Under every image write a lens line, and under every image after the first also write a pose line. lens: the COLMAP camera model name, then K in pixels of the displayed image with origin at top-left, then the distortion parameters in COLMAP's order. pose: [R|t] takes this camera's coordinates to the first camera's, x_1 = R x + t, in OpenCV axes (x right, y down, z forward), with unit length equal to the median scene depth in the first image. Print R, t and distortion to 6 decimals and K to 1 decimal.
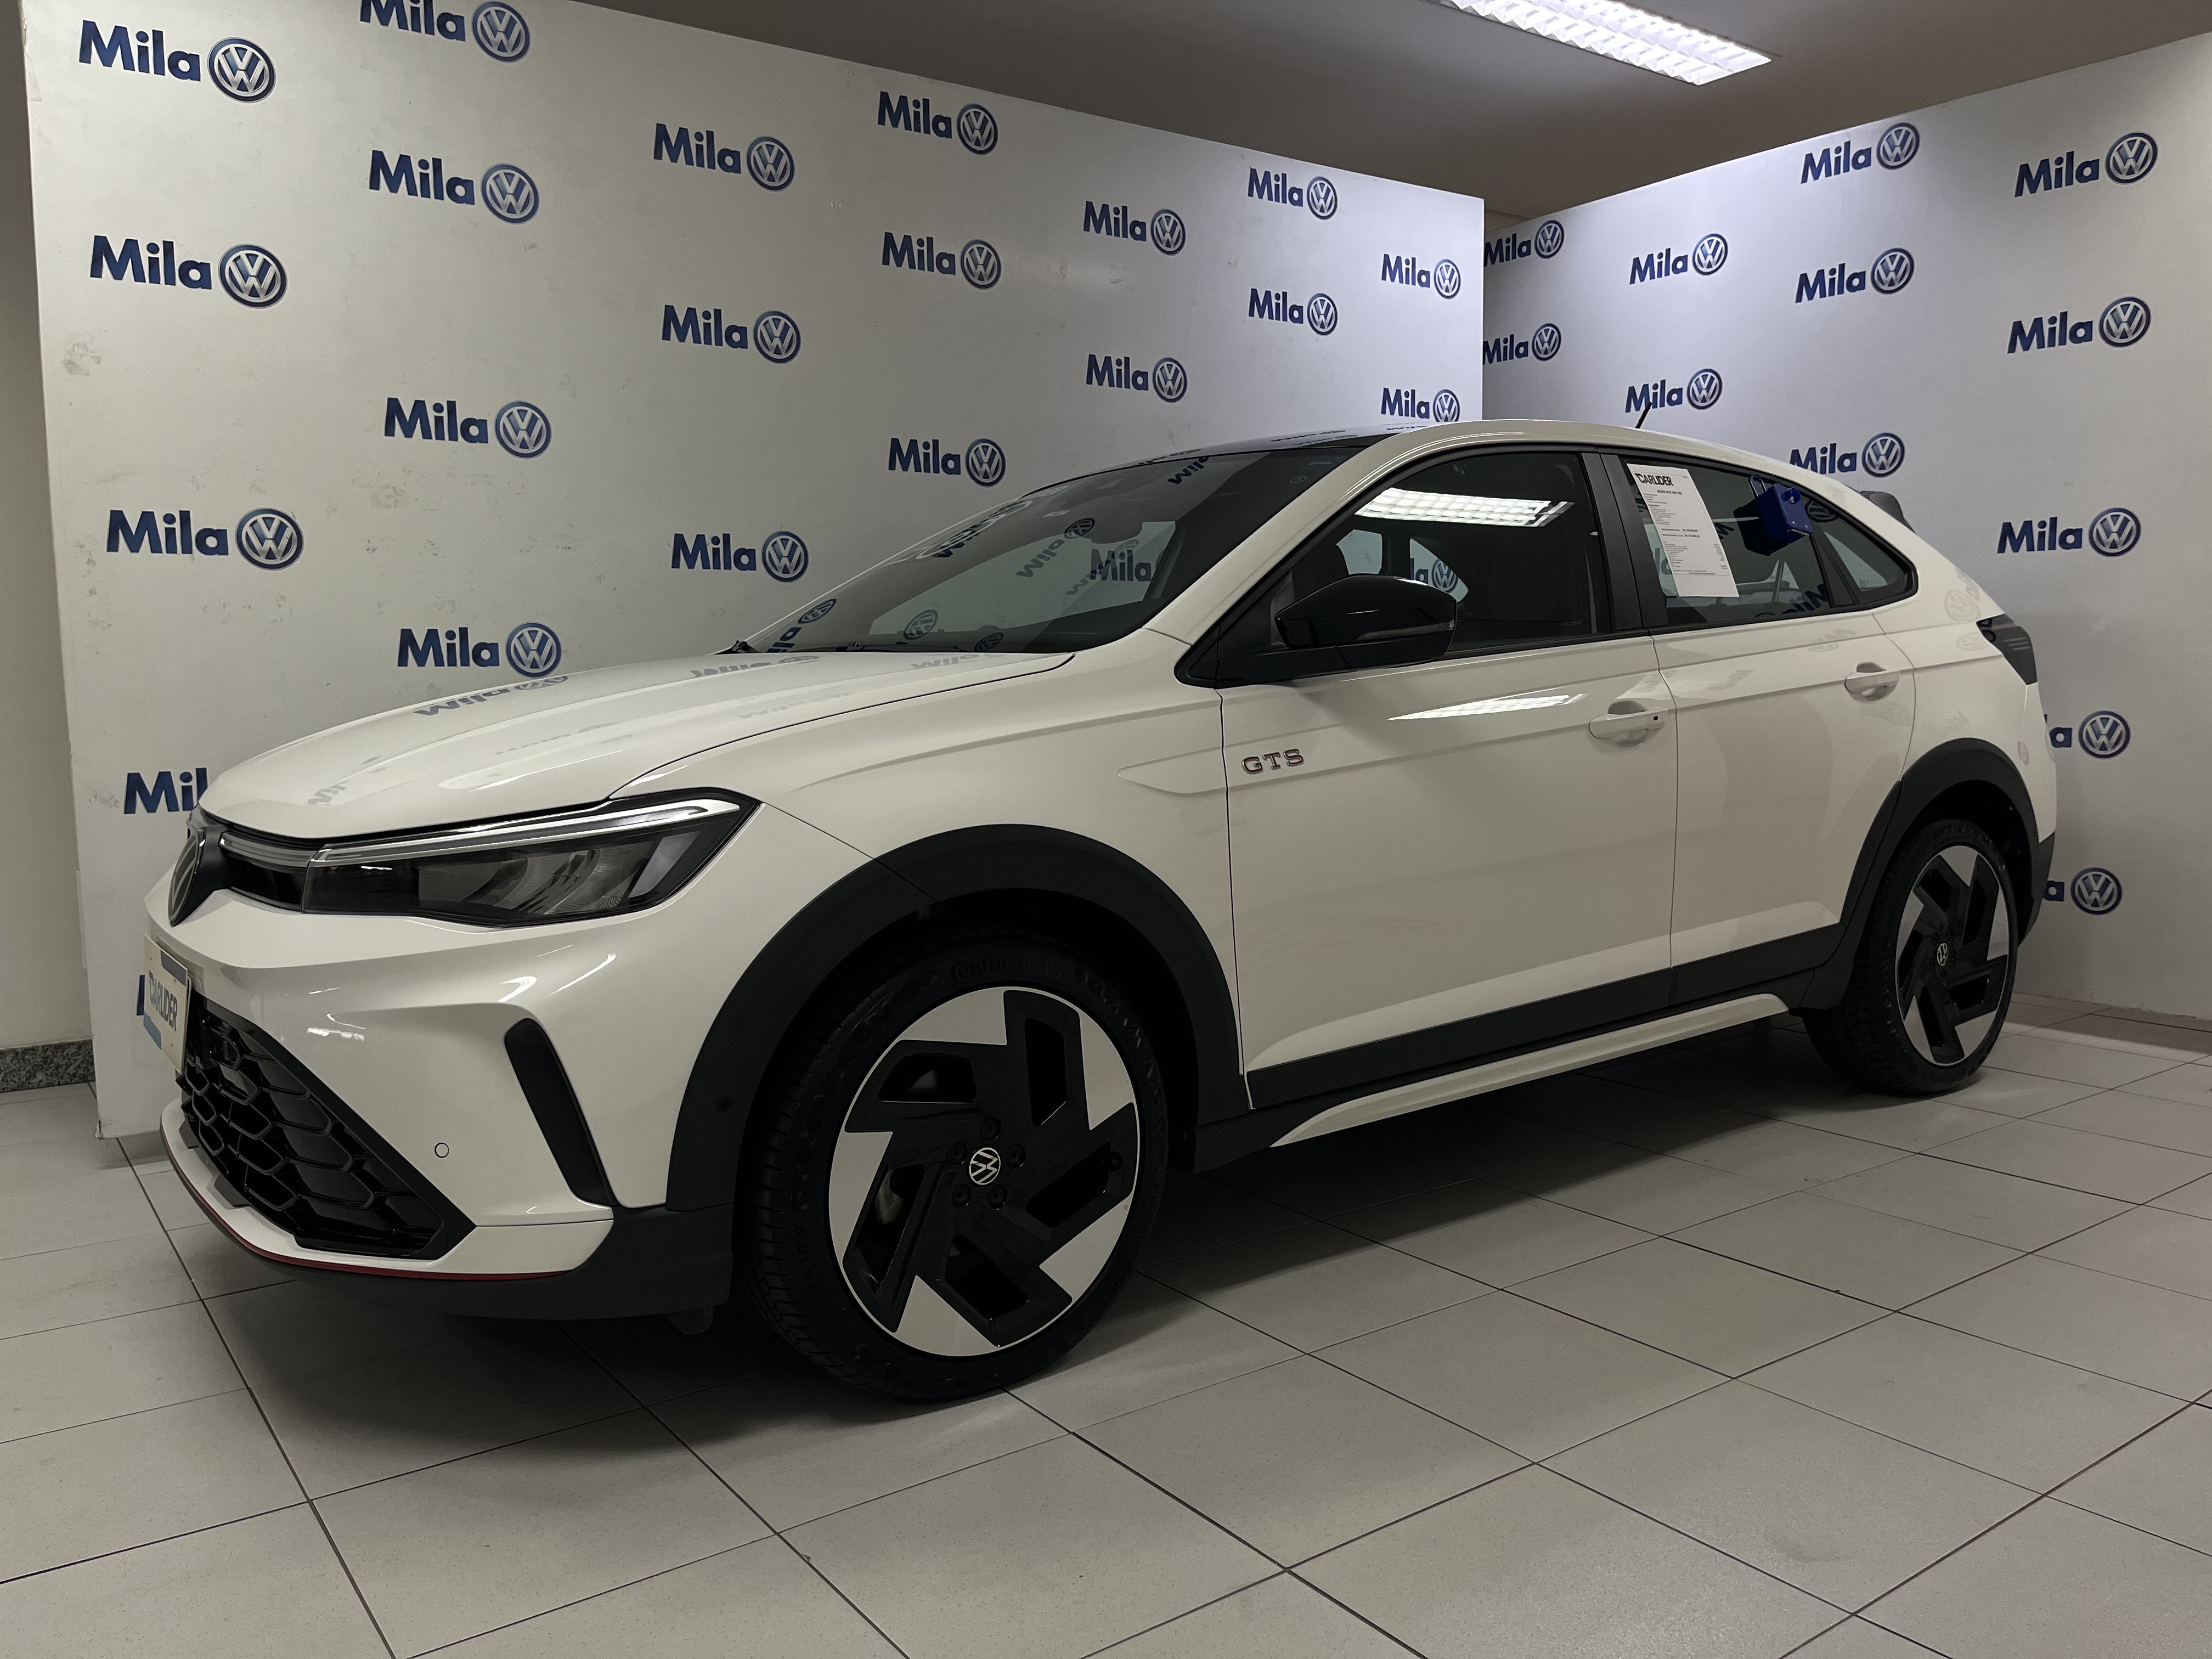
lens RADIAL K [[1673.8, 0, 1099.4], [0, 1673.8, 819.7], [0, 0, 1]] dist [0.072643, -0.111364]
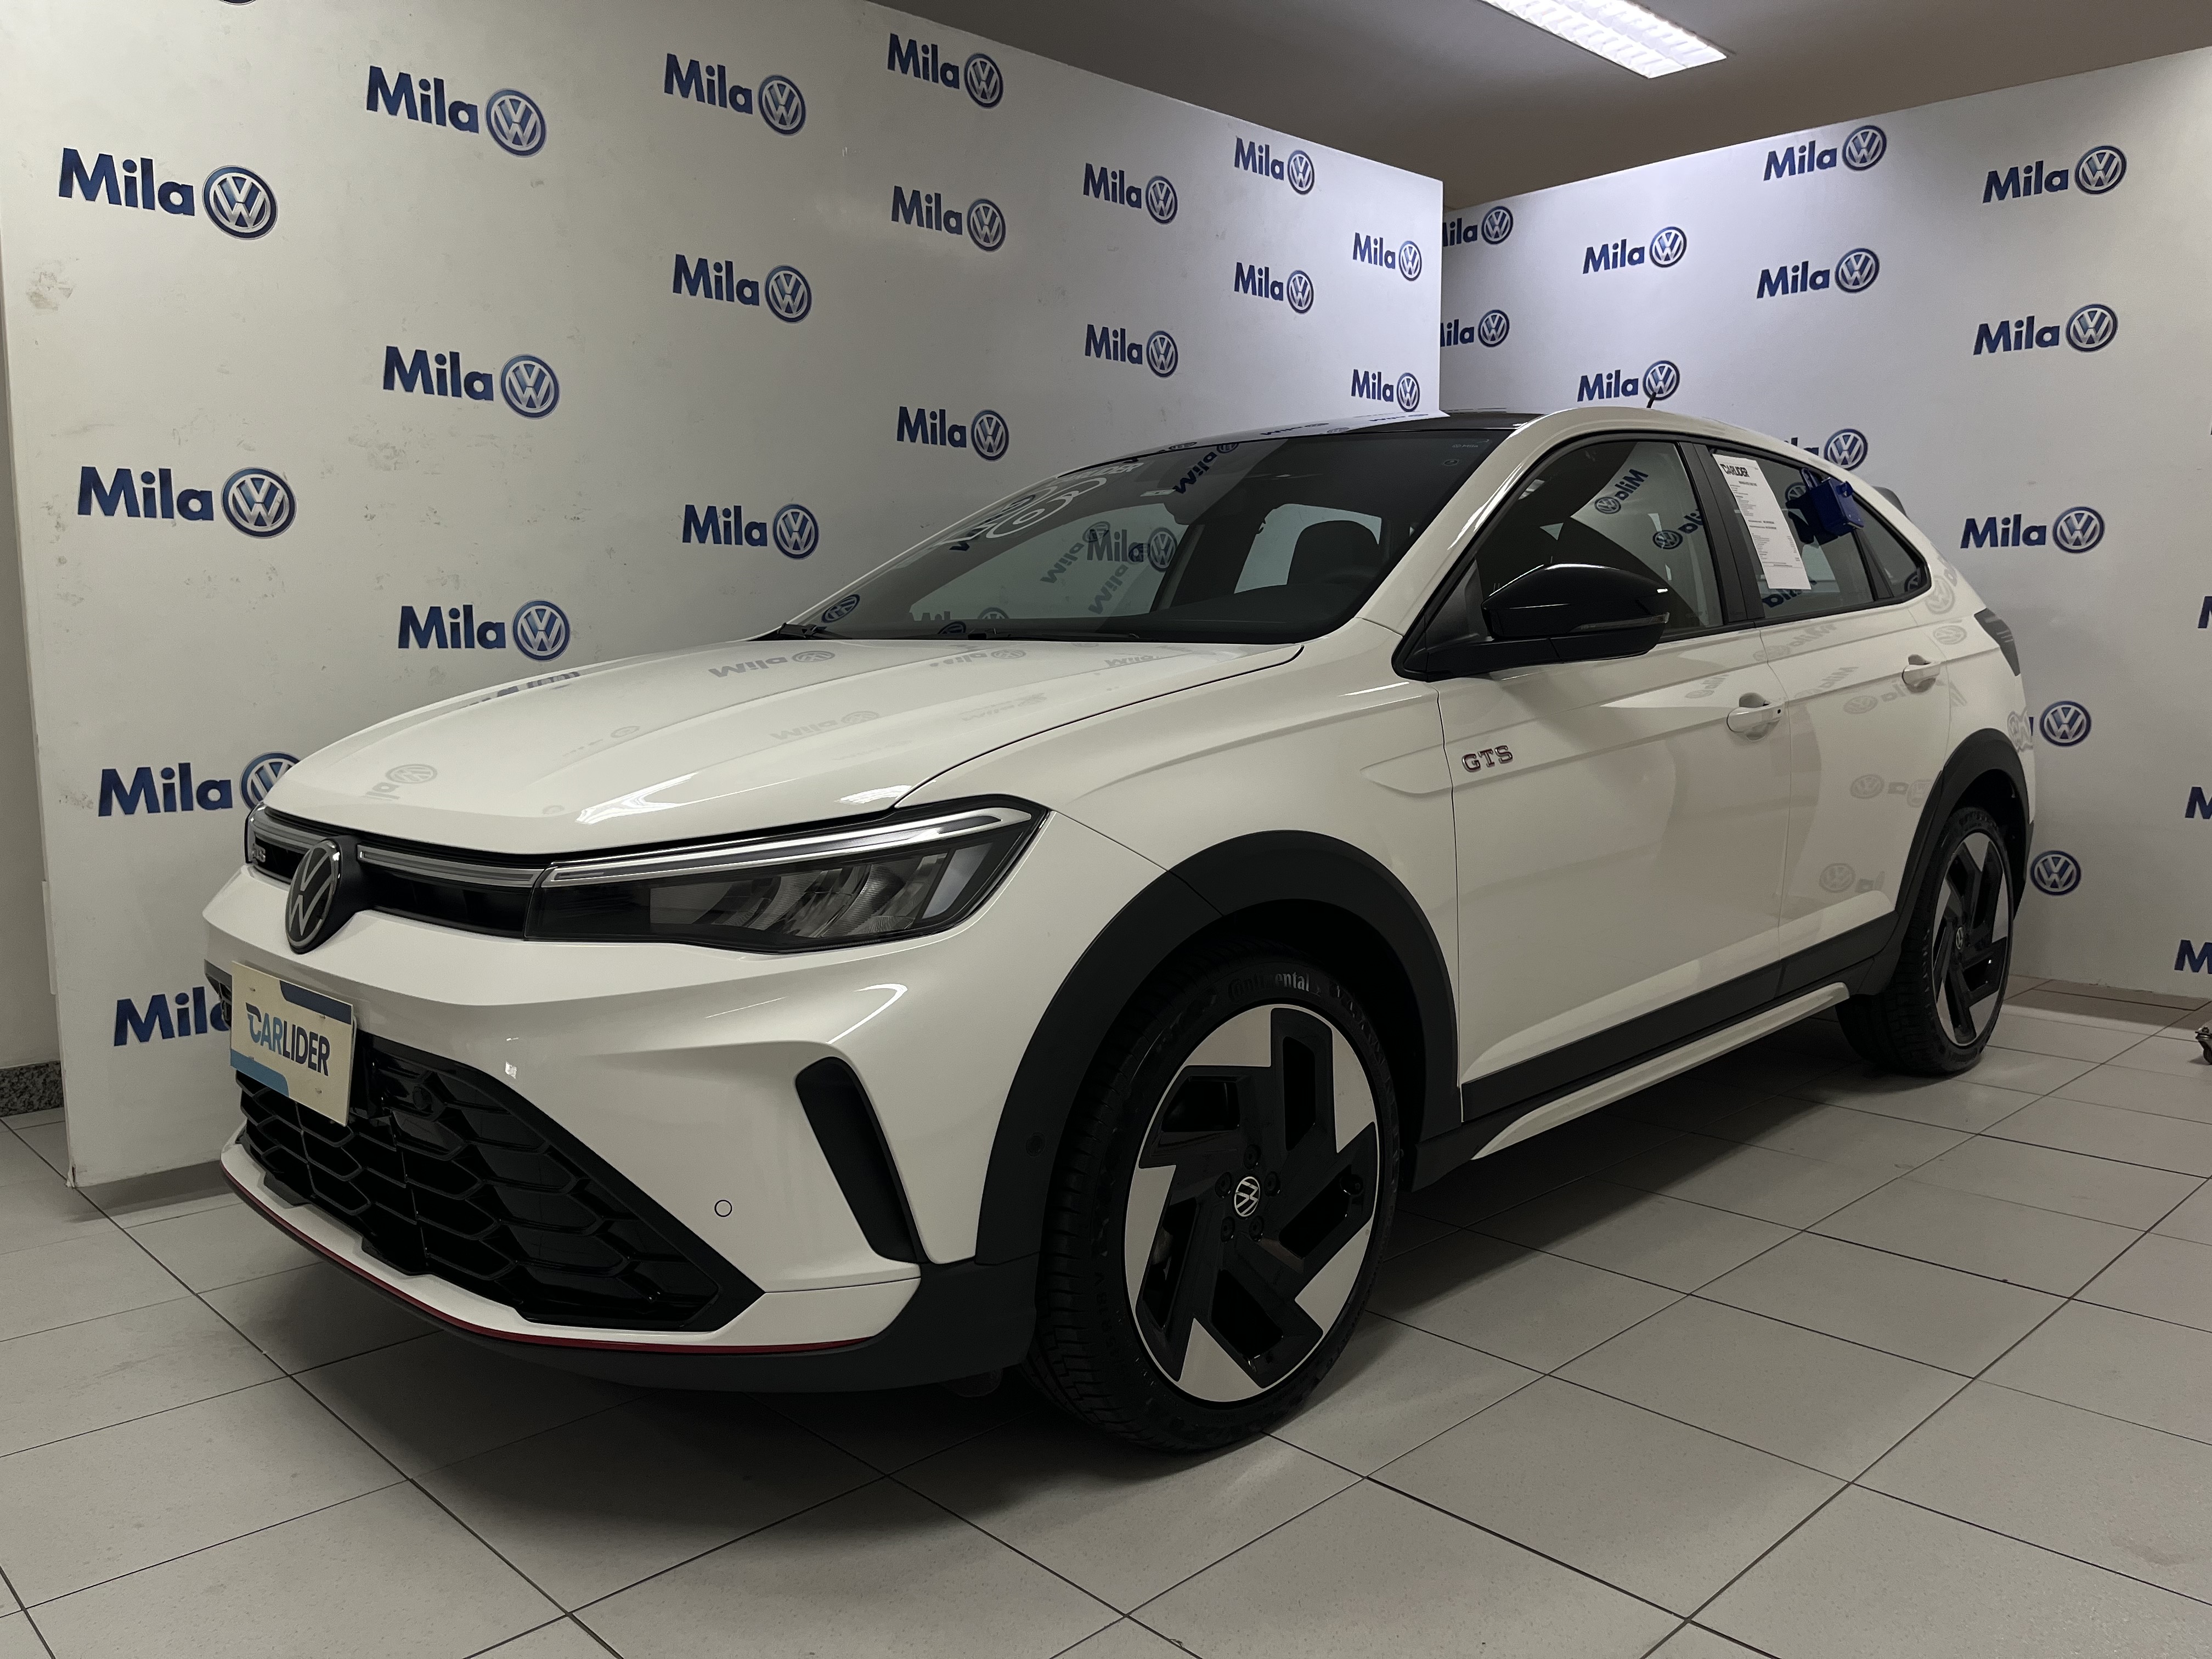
lens RADIAL K [[1674.7, 0, 1106.0], [0, 1674.7, 829.5], [0, 0, 1]] dist [0.072150, -0.113406]
pose [[0.989589, -0.008051, 0.143698, -0.166074], [0.005340, 0.999801, 0.019240, -0.009363], [-0.143824, -0.018273, 0.989435, 0.054861]]
